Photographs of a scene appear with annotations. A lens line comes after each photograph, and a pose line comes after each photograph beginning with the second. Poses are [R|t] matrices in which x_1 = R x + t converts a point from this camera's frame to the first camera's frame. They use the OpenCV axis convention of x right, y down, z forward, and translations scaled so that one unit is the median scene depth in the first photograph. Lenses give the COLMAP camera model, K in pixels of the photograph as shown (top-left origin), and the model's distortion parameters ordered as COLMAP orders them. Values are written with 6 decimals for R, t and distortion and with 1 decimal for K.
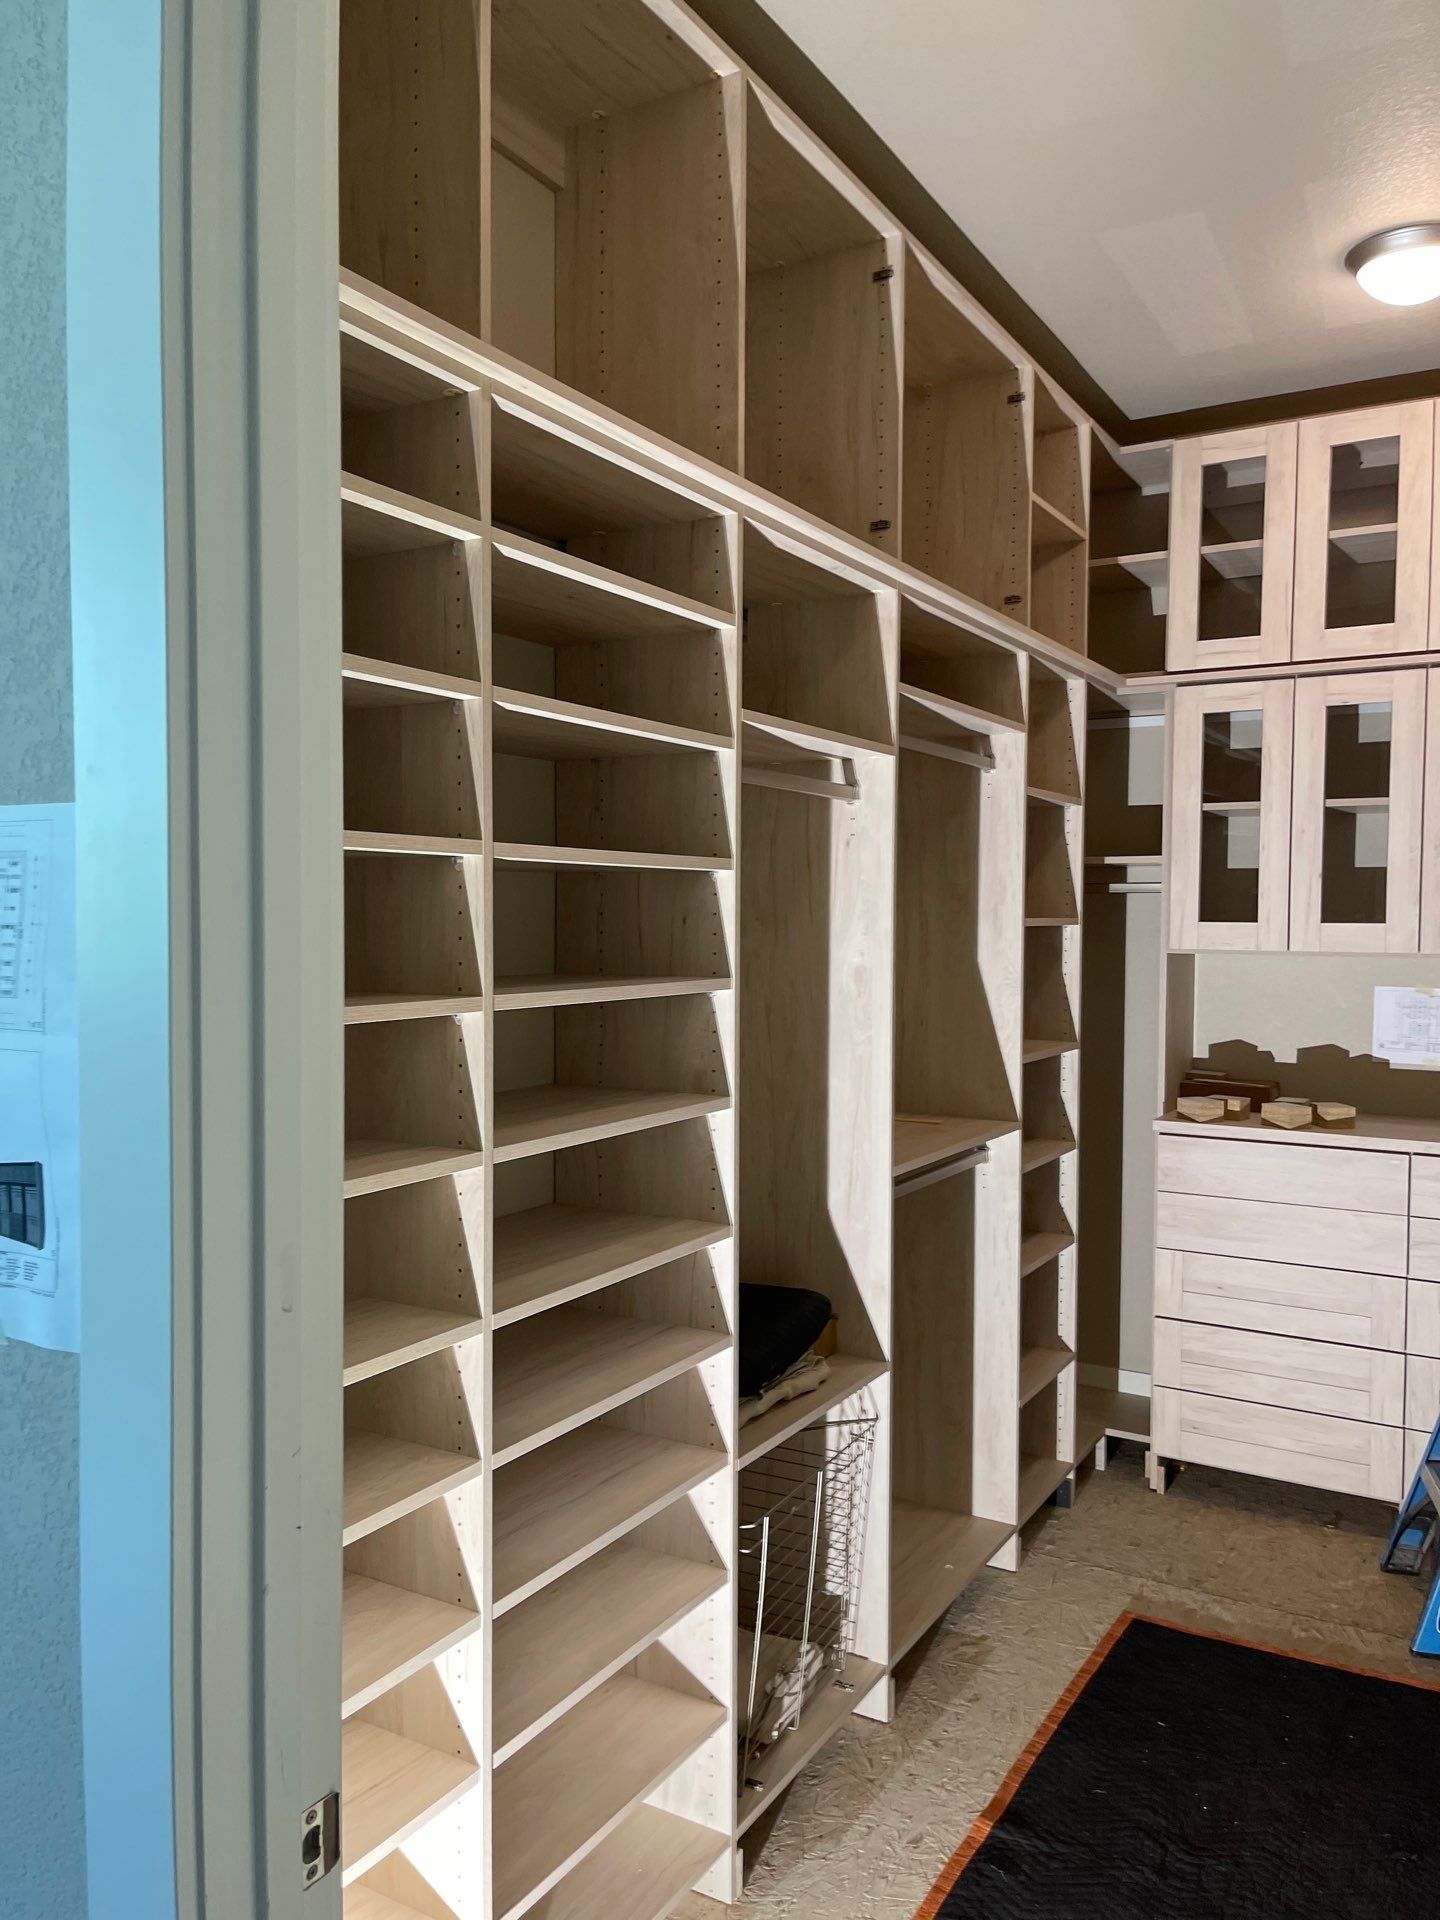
lens RADIAL K [[1452.6, 0, 695.9], [0, 1452.6, 967.0], [0, 0, 1]] dist [0.070945, -0.093530]
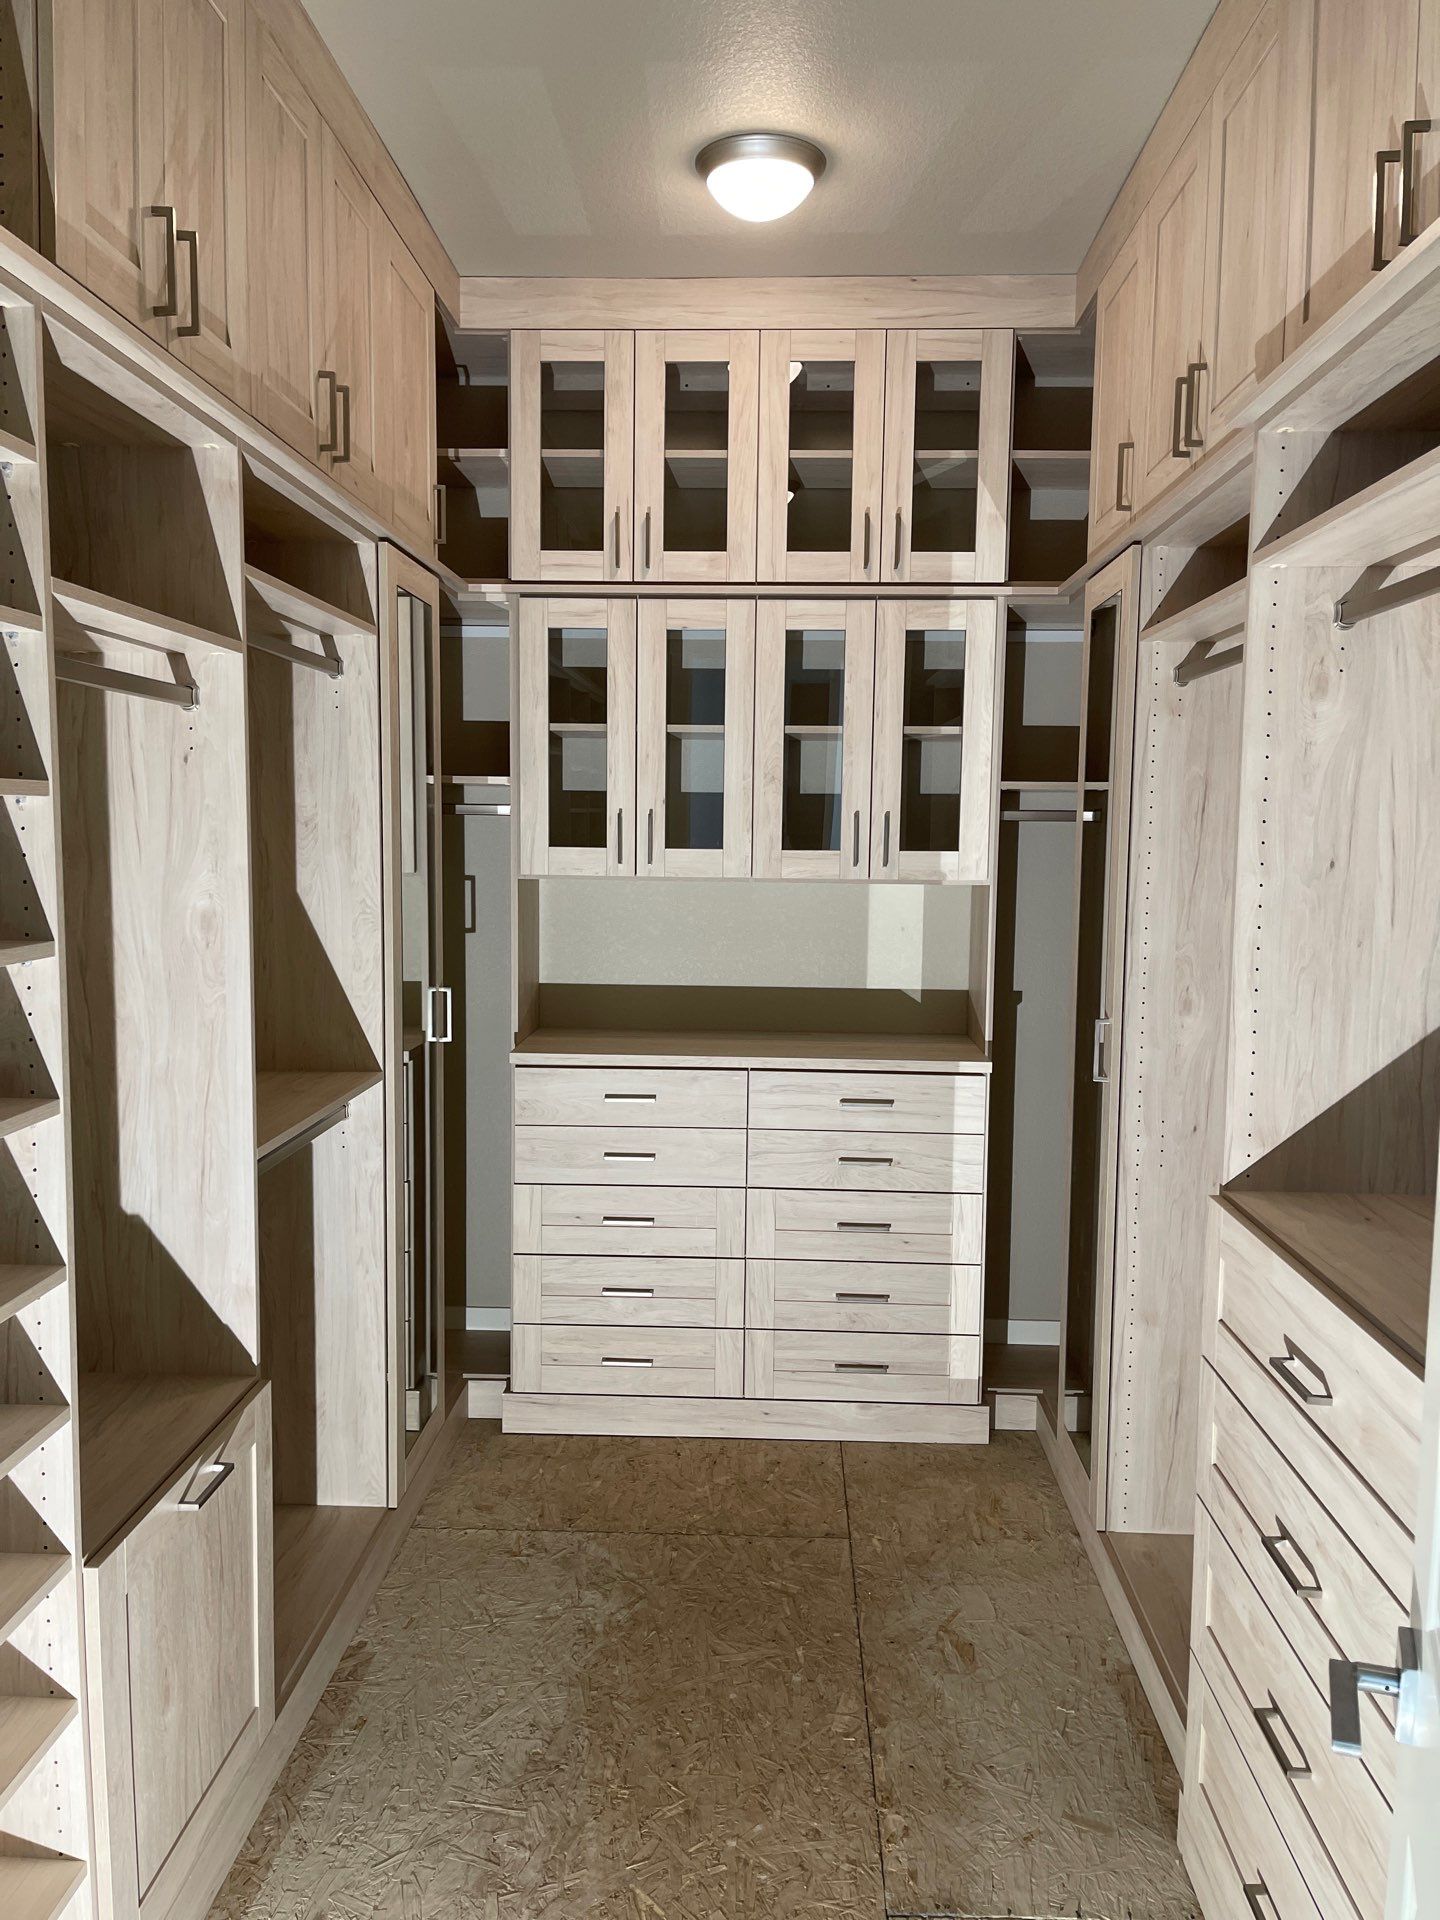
lens RADIAL K [[1452.6, 0, 721.2], [0, 1452.6, 964.1], [0, 0, 1]] dist [0.070945, -0.093530]
pose [[0.877686, -0.041854, 0.477404, -0.027832], [0.012127, 0.997800, 0.065183, -0.020525], [-0.479082, -0.051421, 0.876263, 0.137755]]
